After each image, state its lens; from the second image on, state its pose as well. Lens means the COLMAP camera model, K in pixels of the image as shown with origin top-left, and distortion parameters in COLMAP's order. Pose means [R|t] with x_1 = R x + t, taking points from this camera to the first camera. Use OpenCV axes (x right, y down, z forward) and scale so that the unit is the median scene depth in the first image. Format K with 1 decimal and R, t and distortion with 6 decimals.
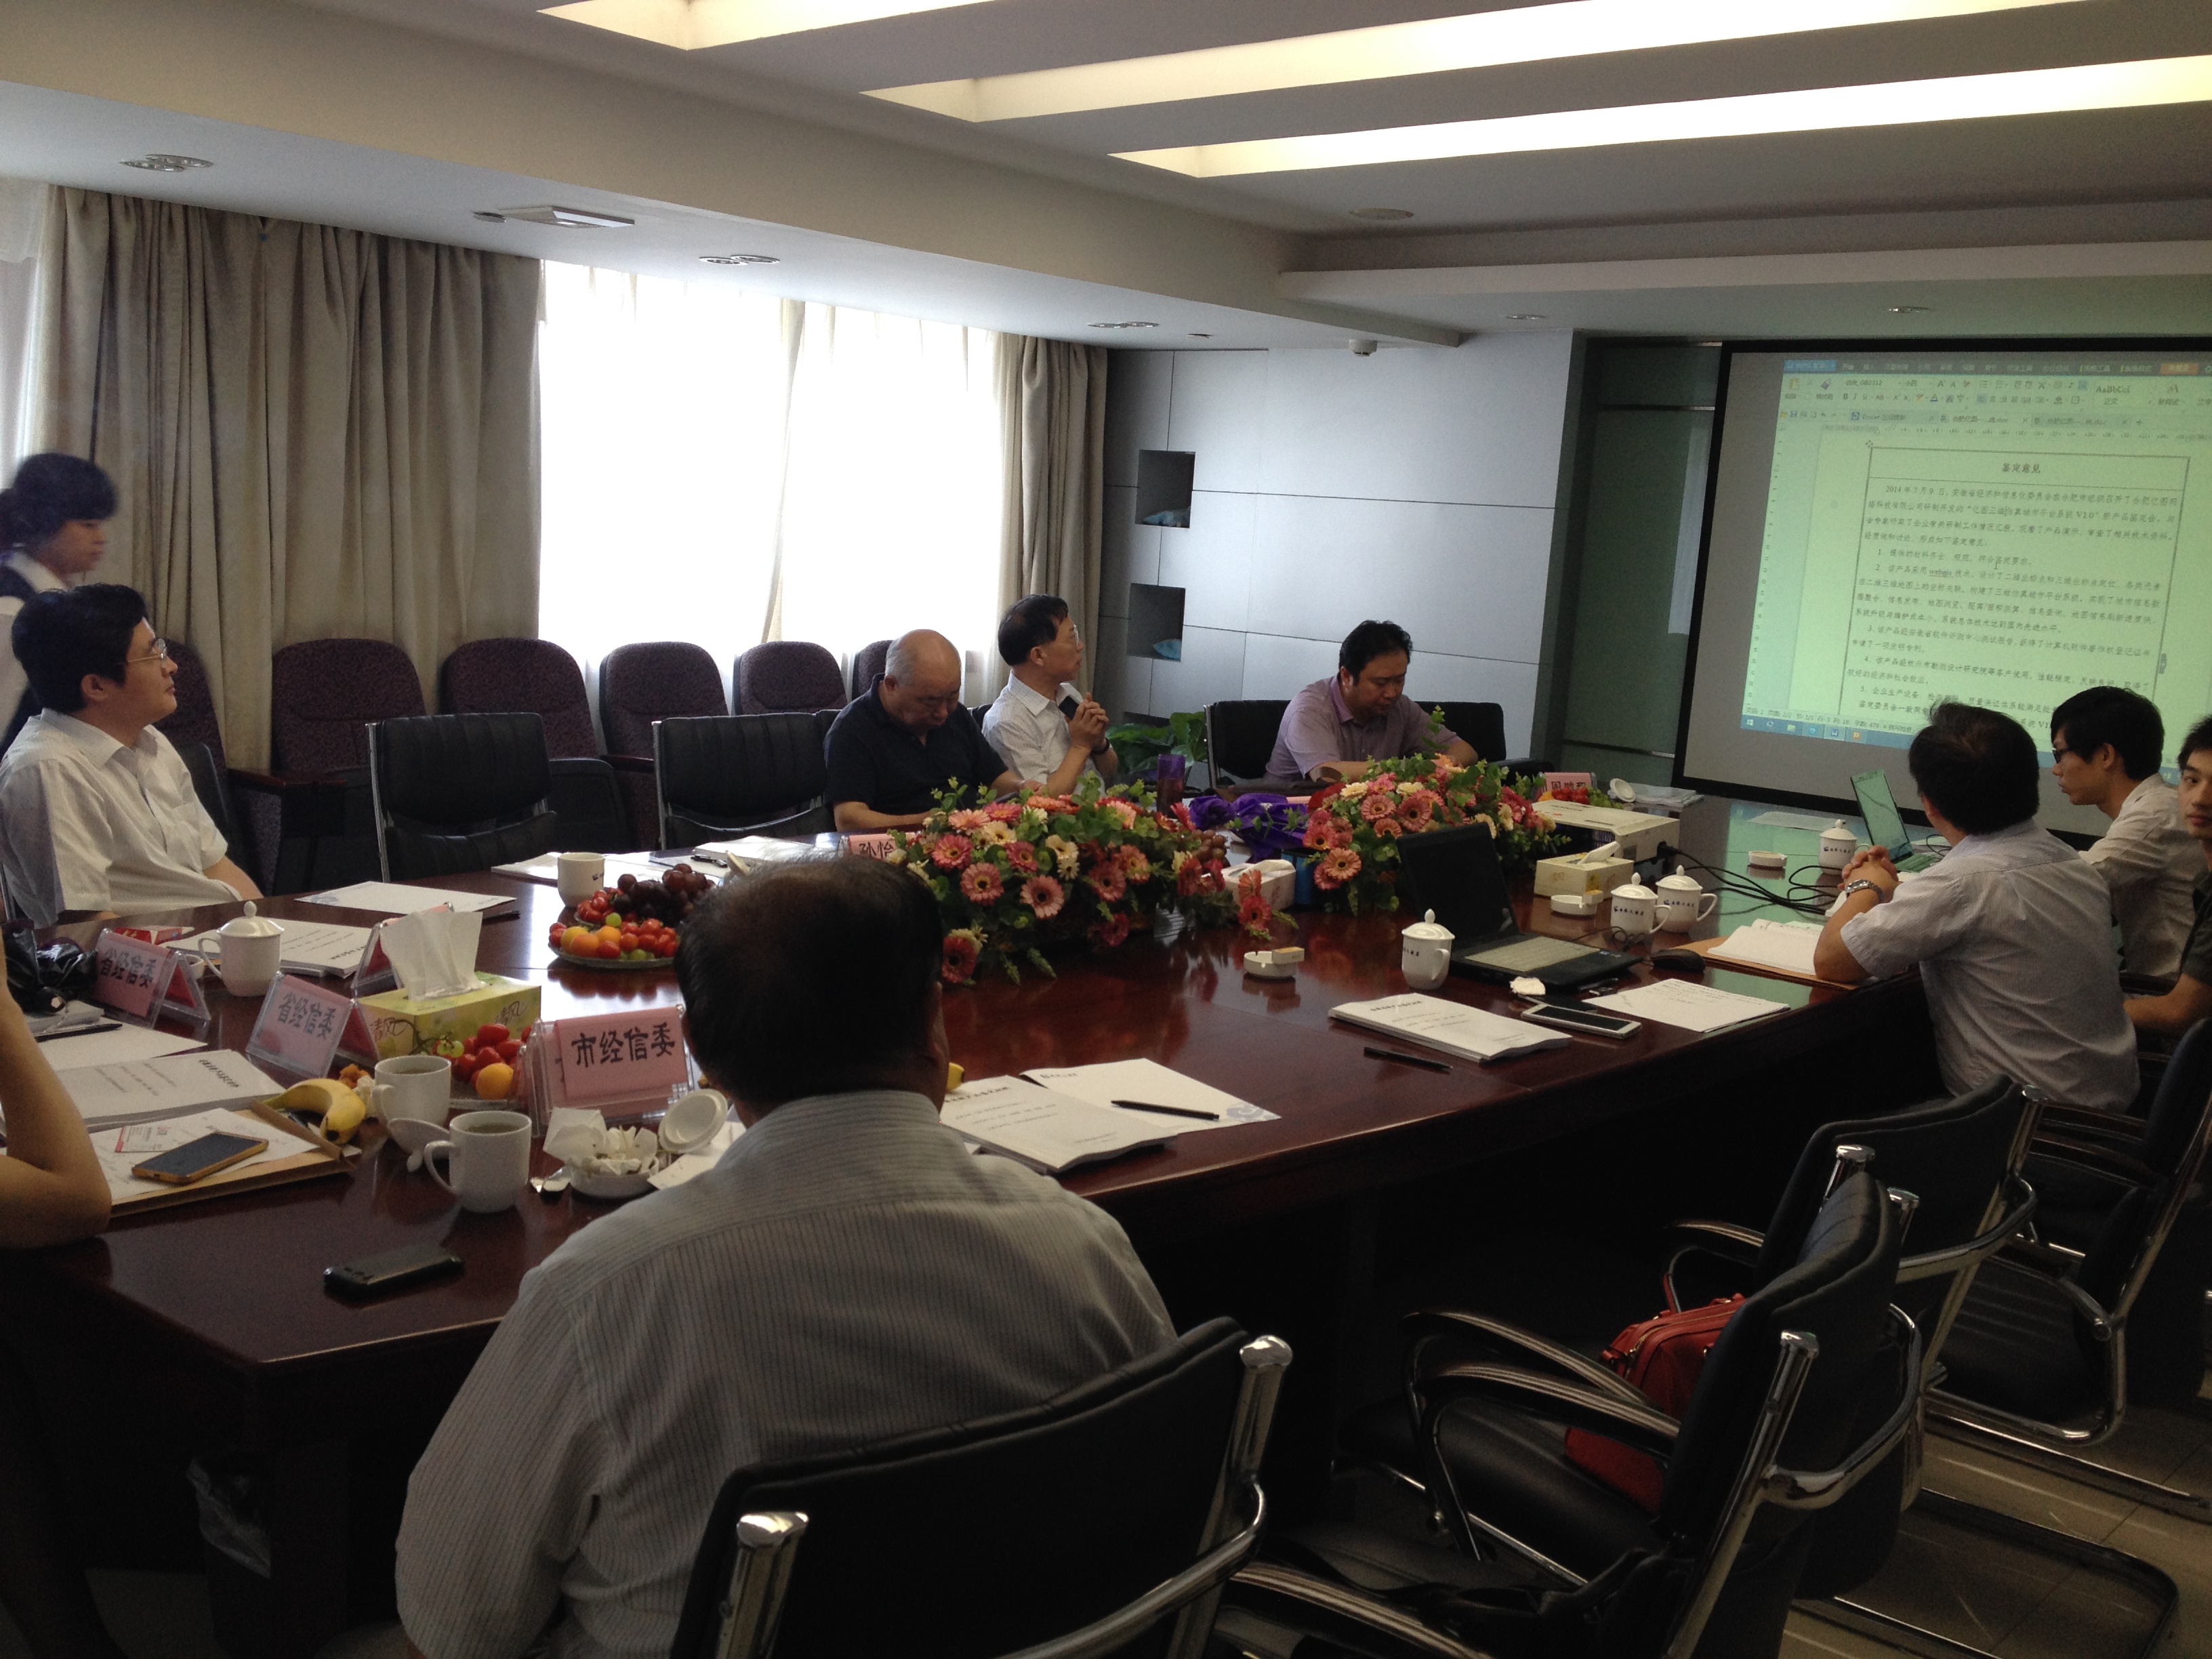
lens RADIAL K [[1993.9, 0, 1106.0], [0, 1993.9, 829.5], [0, 0, 1]] dist [0.119600, -0.226307]
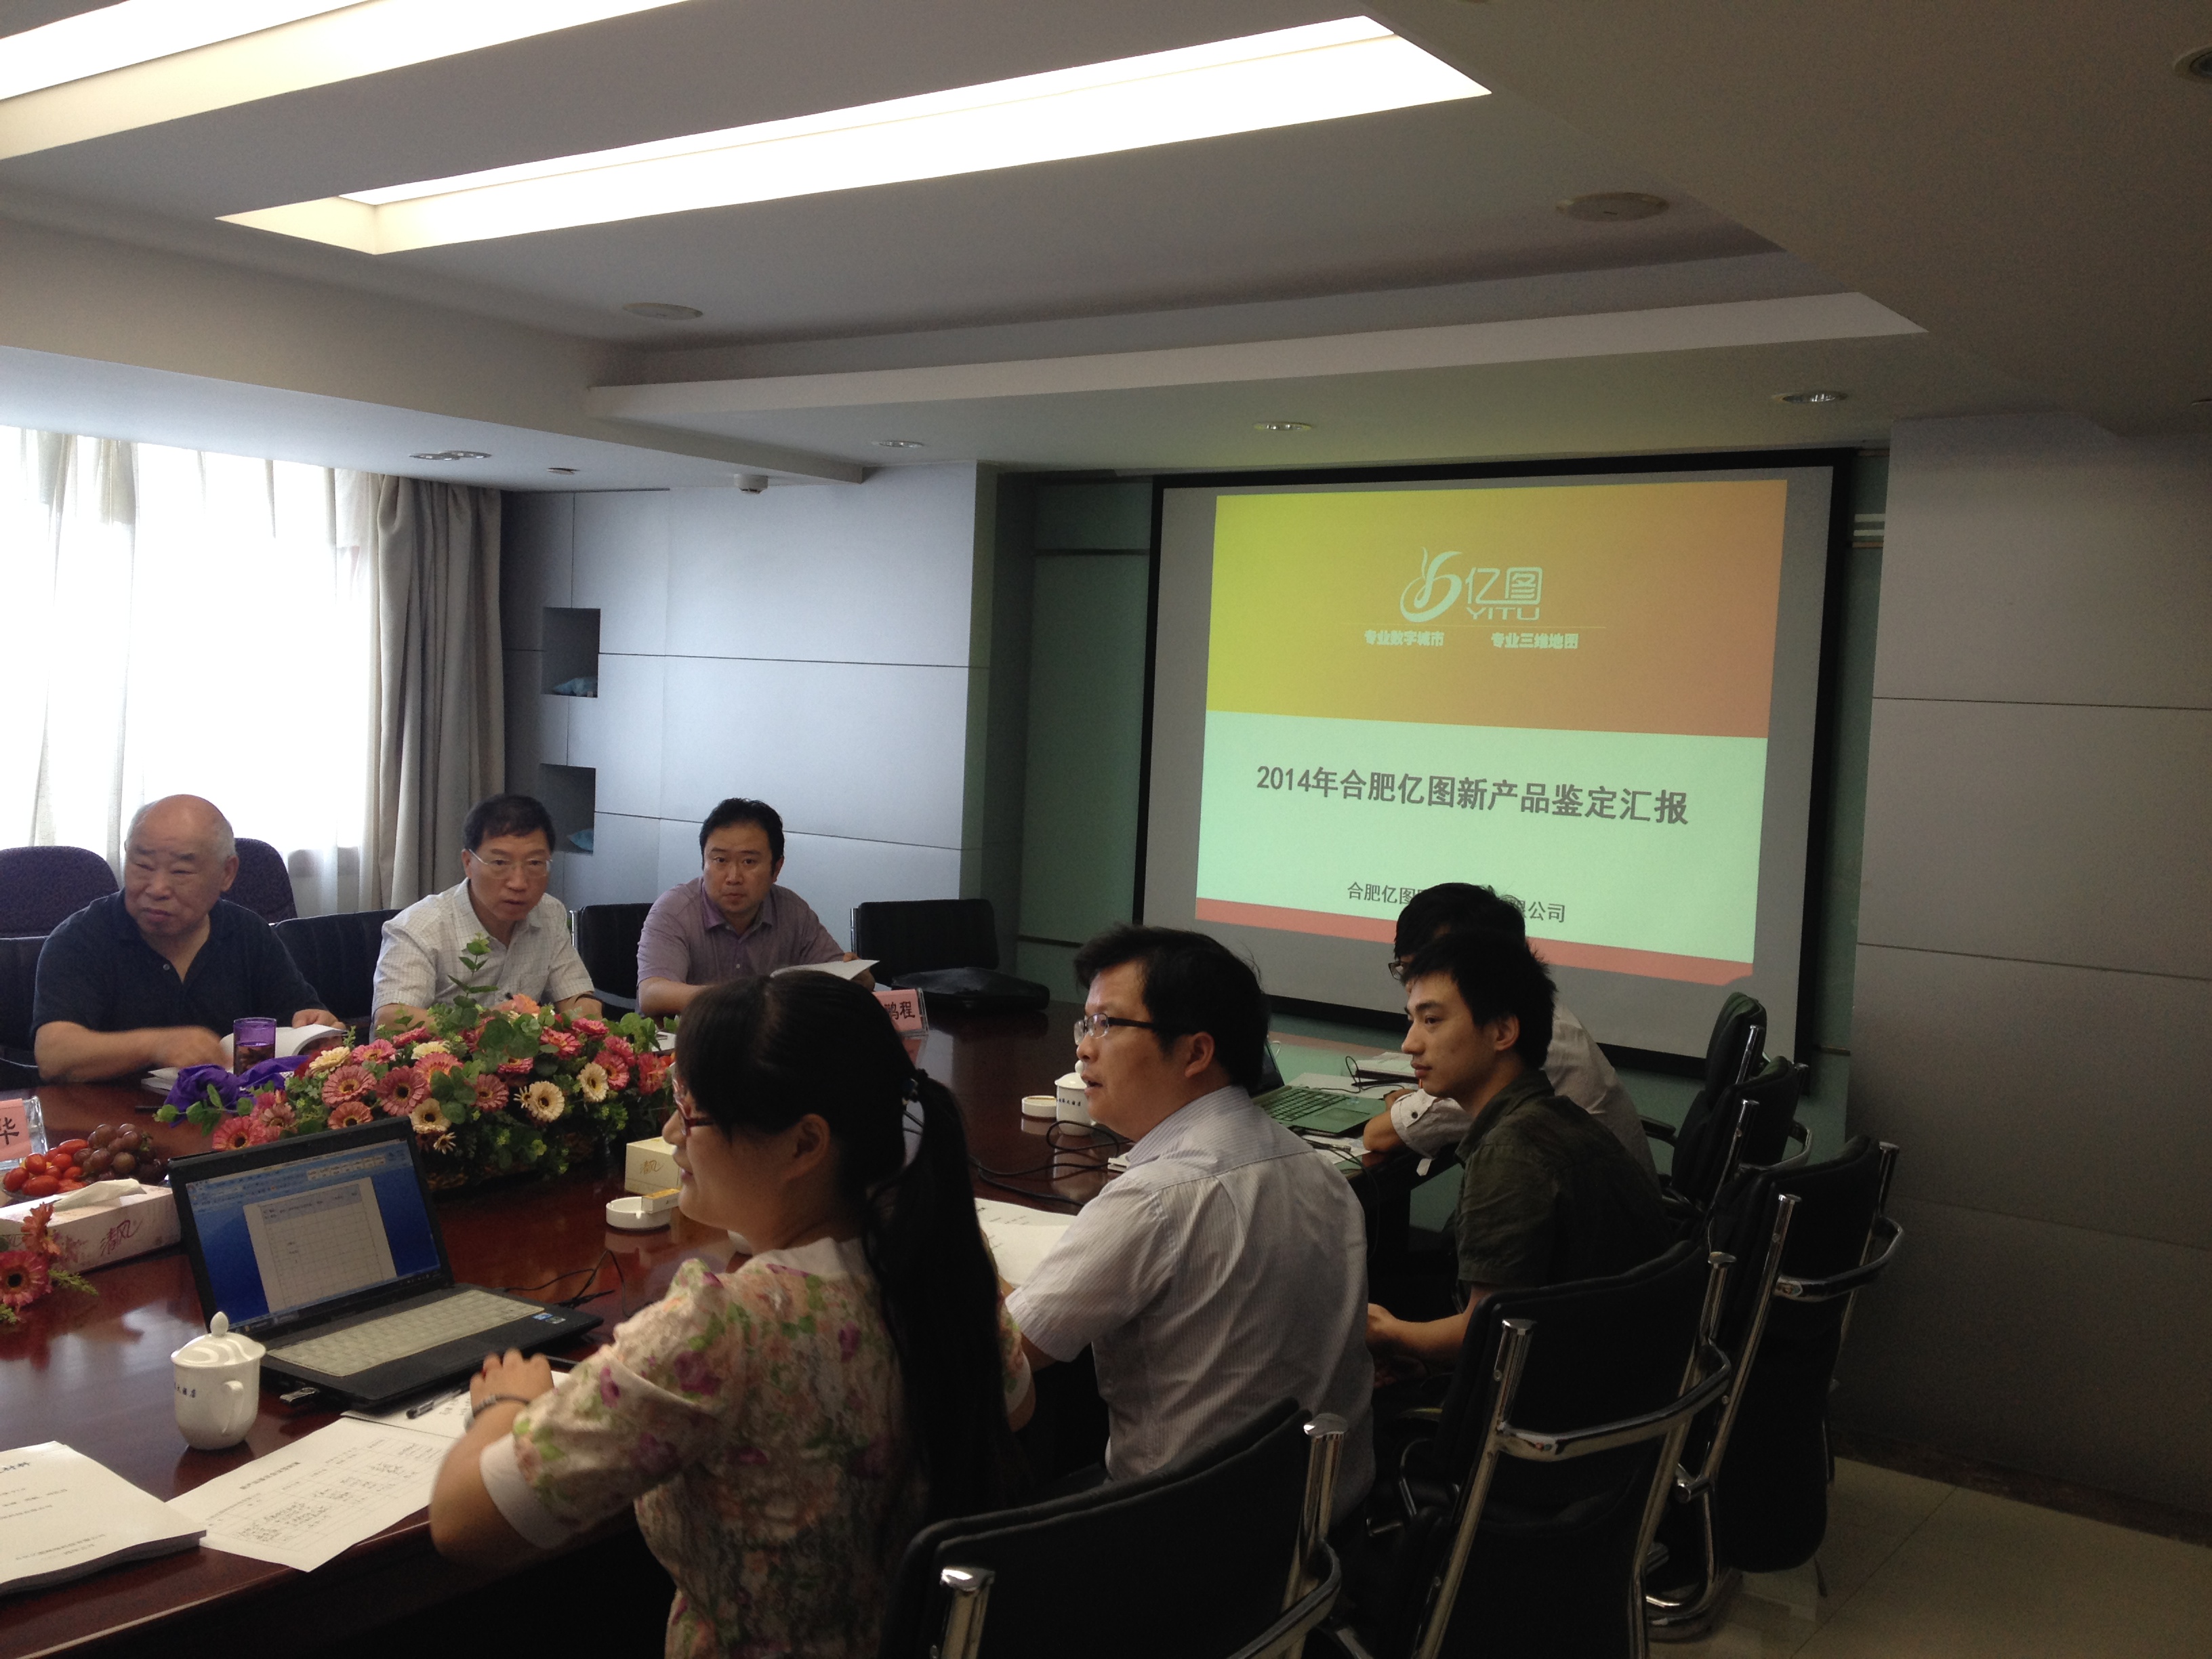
lens RADIAL K [[1993.9, 0, 1106.0], [0, 1993.9, 829.5], [0, 0, 1]] dist [0.119600, -0.226307]
pose [[0.995351, -0.025100, 0.092984, 0.185135], [0.033043, 0.995843, -0.084885, -0.017196], [-0.090467, 0.087563, 0.992043, 0.152793]]
